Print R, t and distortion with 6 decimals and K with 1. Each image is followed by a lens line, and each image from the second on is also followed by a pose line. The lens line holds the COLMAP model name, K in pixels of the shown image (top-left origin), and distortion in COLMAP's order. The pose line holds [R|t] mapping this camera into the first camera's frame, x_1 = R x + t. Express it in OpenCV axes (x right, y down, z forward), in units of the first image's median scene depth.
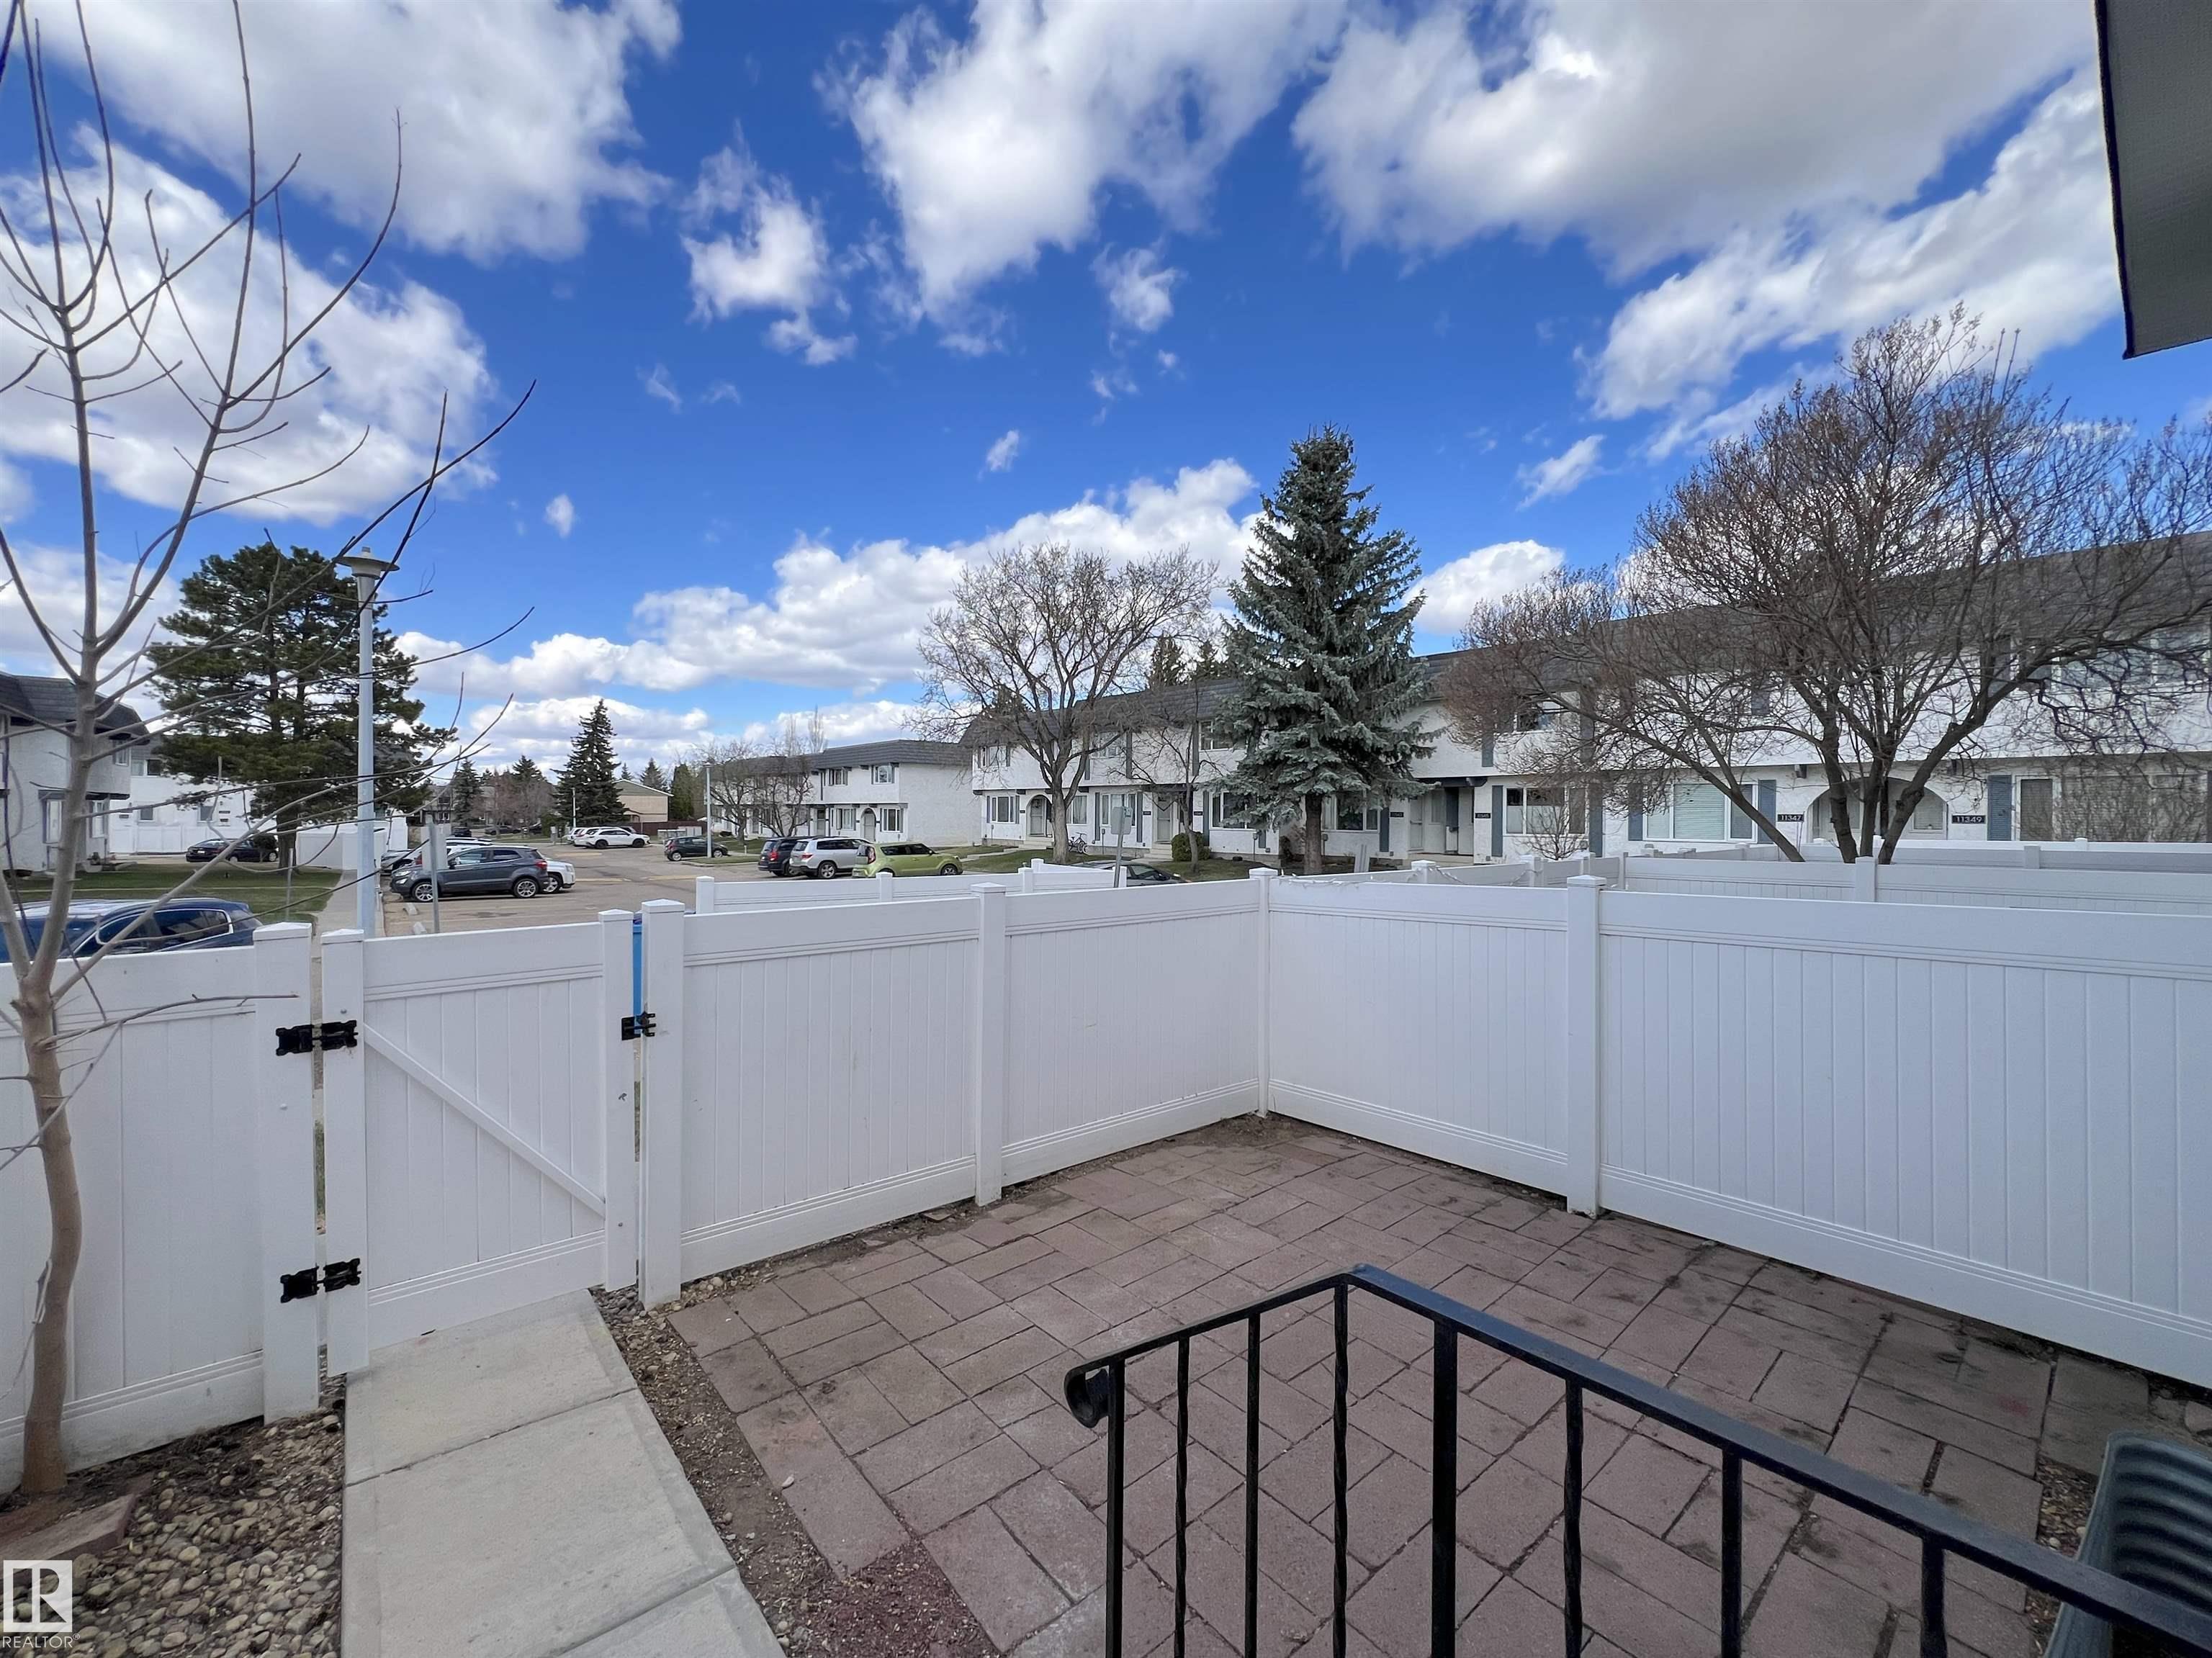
lens RADIAL K [[905.2, 0, 1112.0], [0, 905.2, 786.9], [0, 0, 1]] dist [-0.001135, 0.000024]
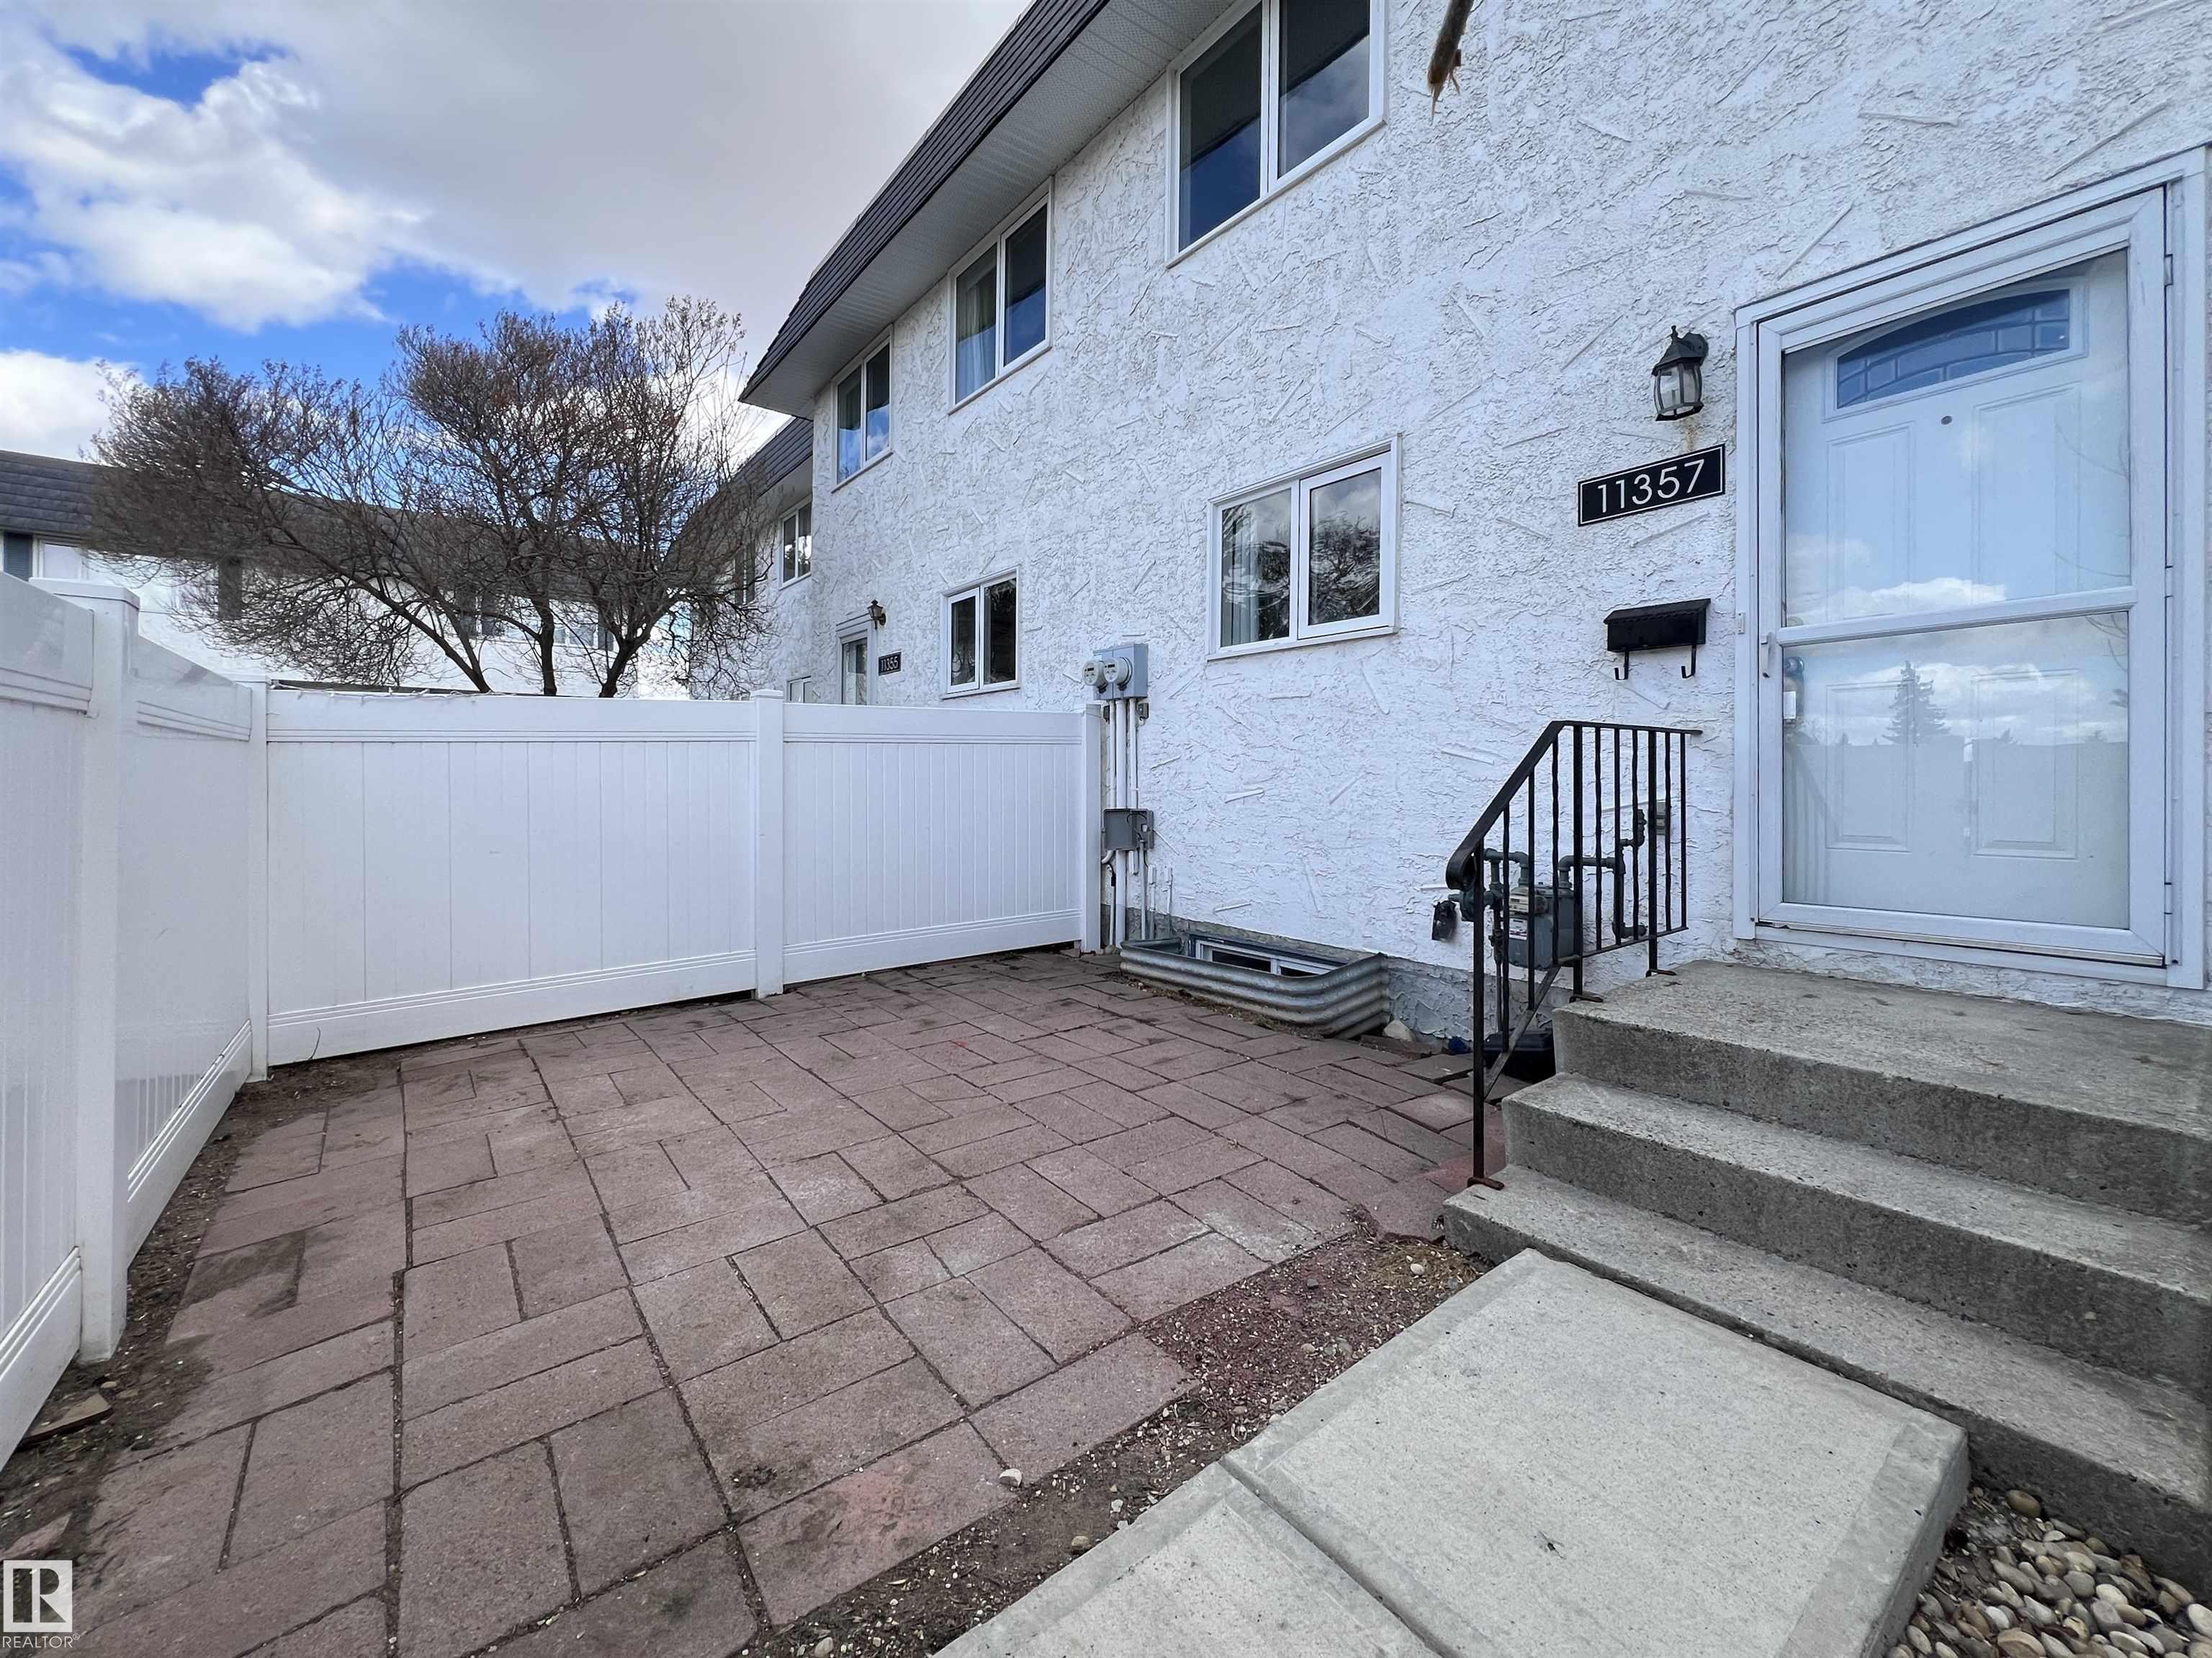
lens RADIAL K [[905.2, 0, 1112.0], [0, 905.2, 786.9], [0, 0, 1]] dist [-0.001135, 0.000024]
pose [[0.039325, -0.014900, 0.999115, -0.649979], [-0.029502, 0.999436, 0.016066, 0.222736], [-0.998791, -0.030108, 0.038863, 0.651117]]
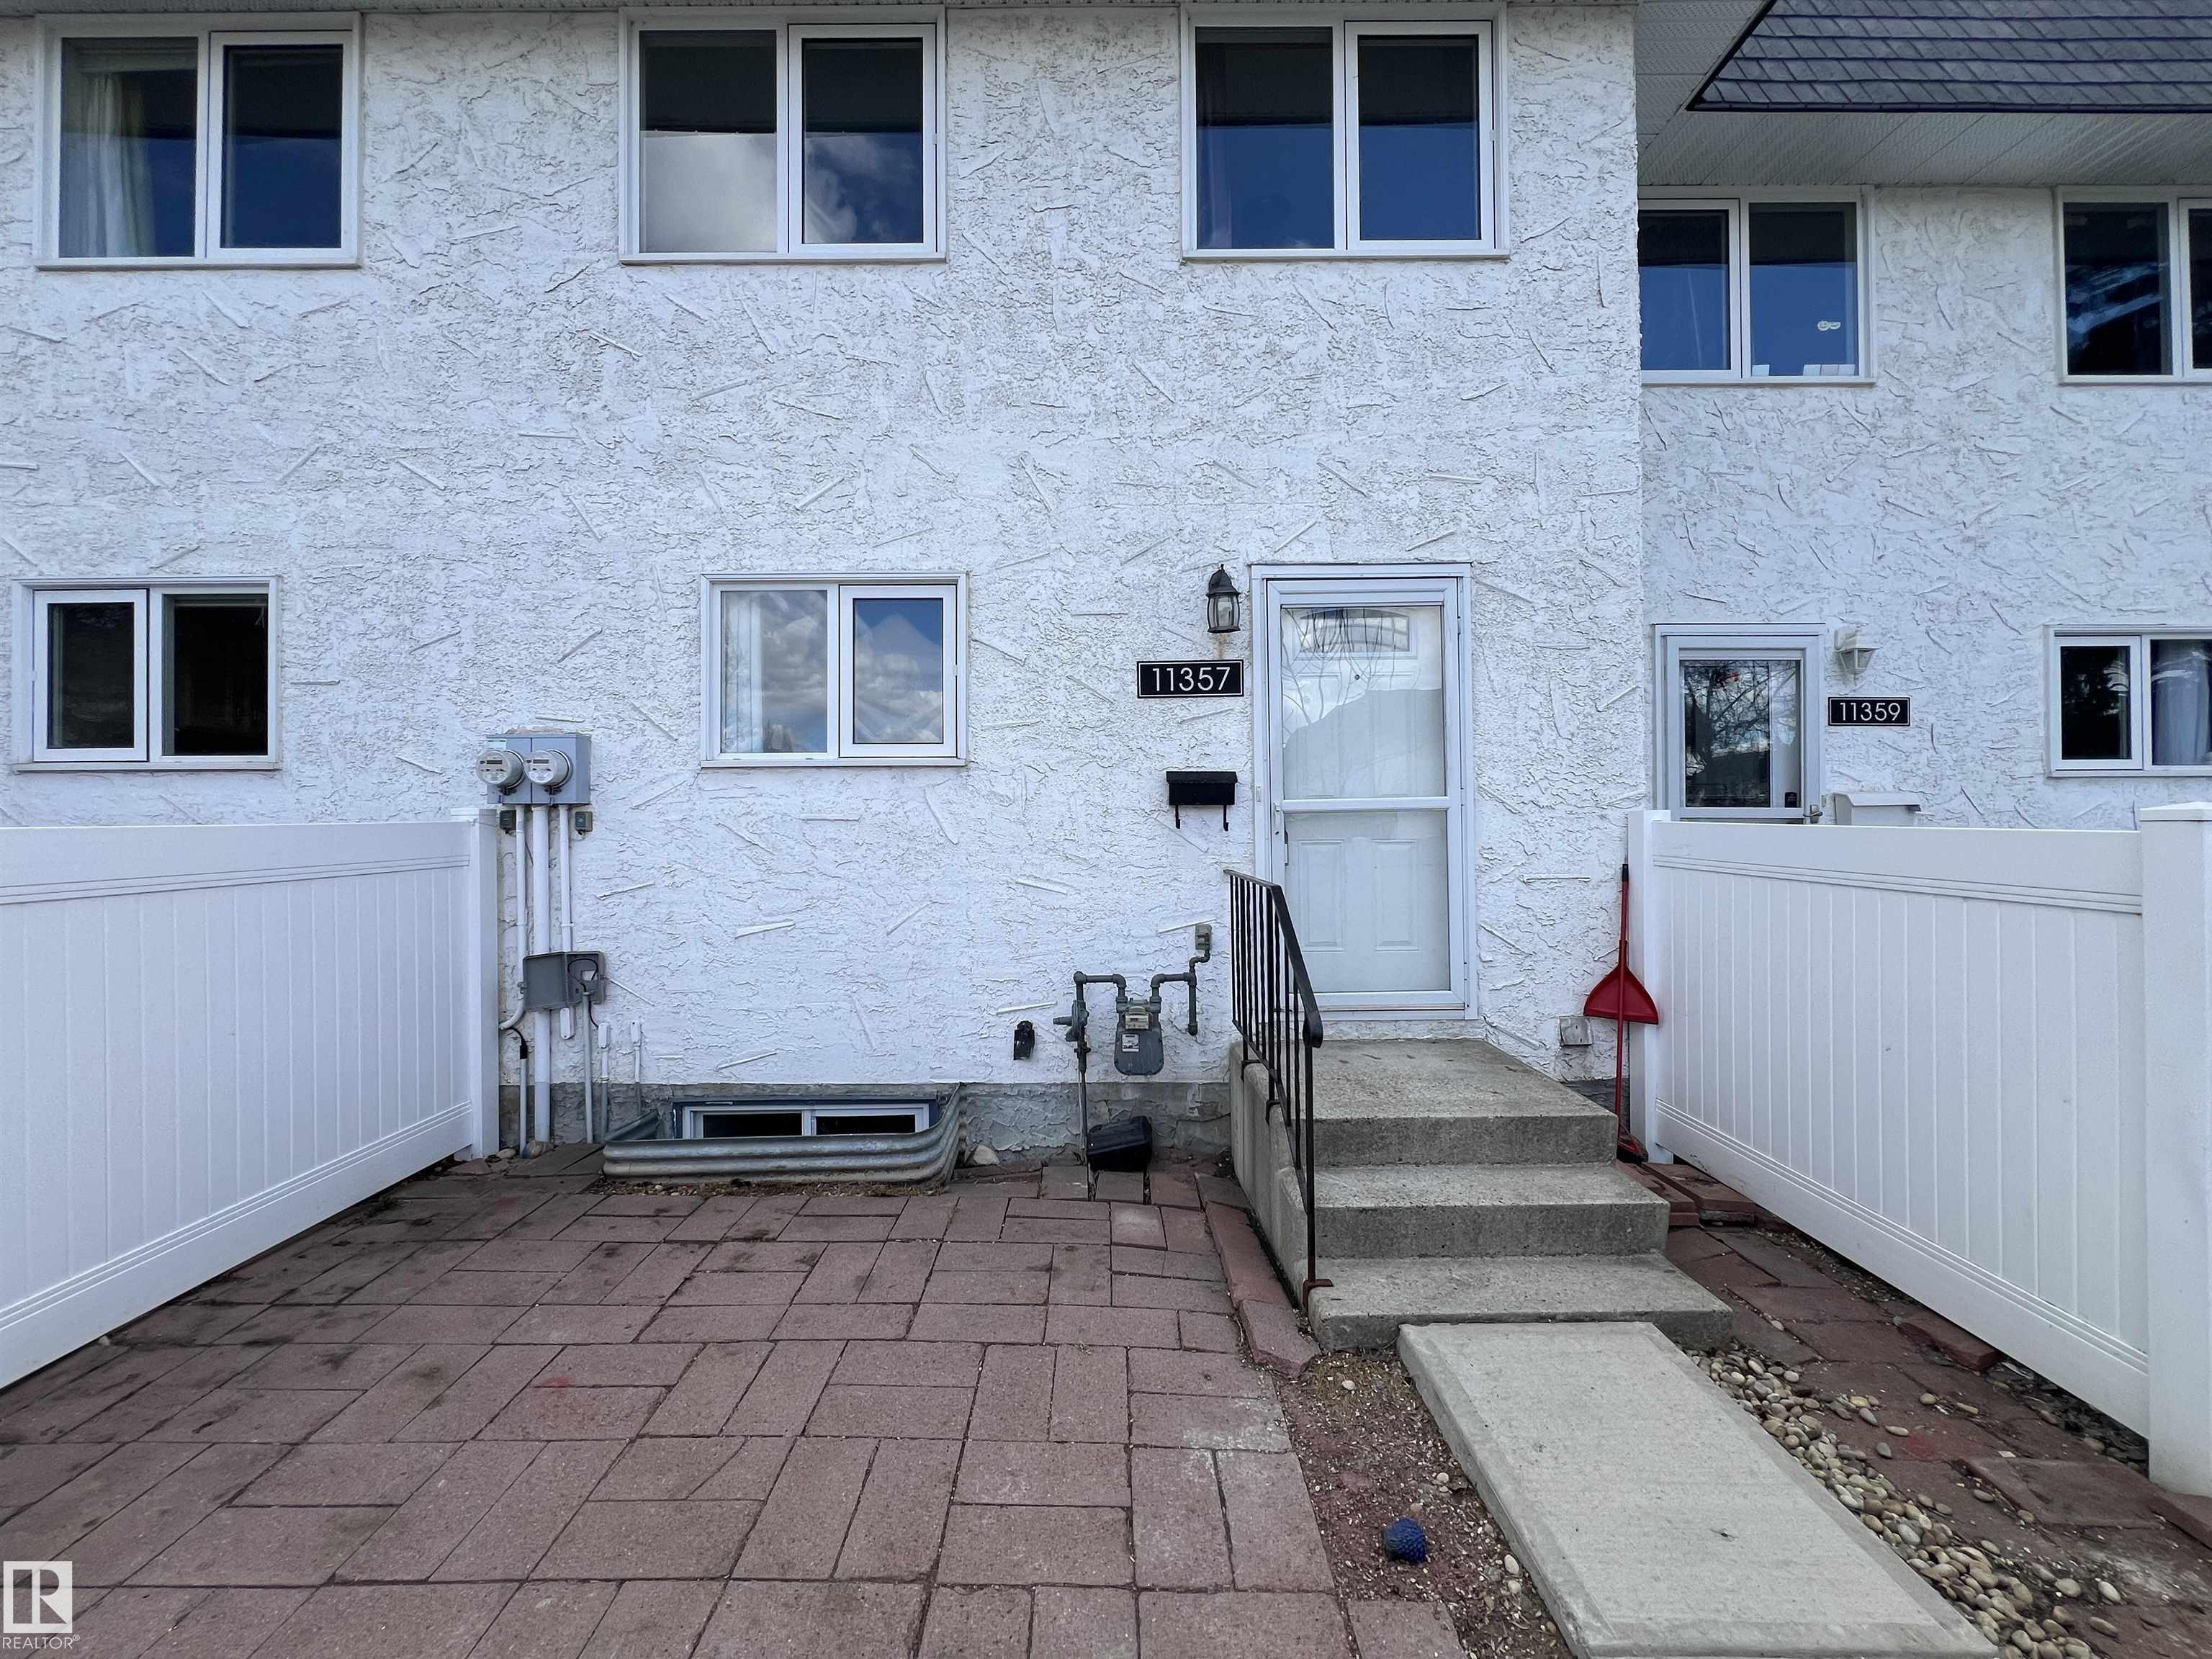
lens RADIAL K [[874.8, 0, 1106.0], [0, 874.8, 829.5], [0, 0, 1]] dist [0.000018, 0.000348]
pose [[-0.761680, -0.000478, 0.647953, -0.350260], [-0.016518, 0.999689, -0.018680, 0.133780], [-0.647743, -0.024931, -0.761451, 1.100083]]
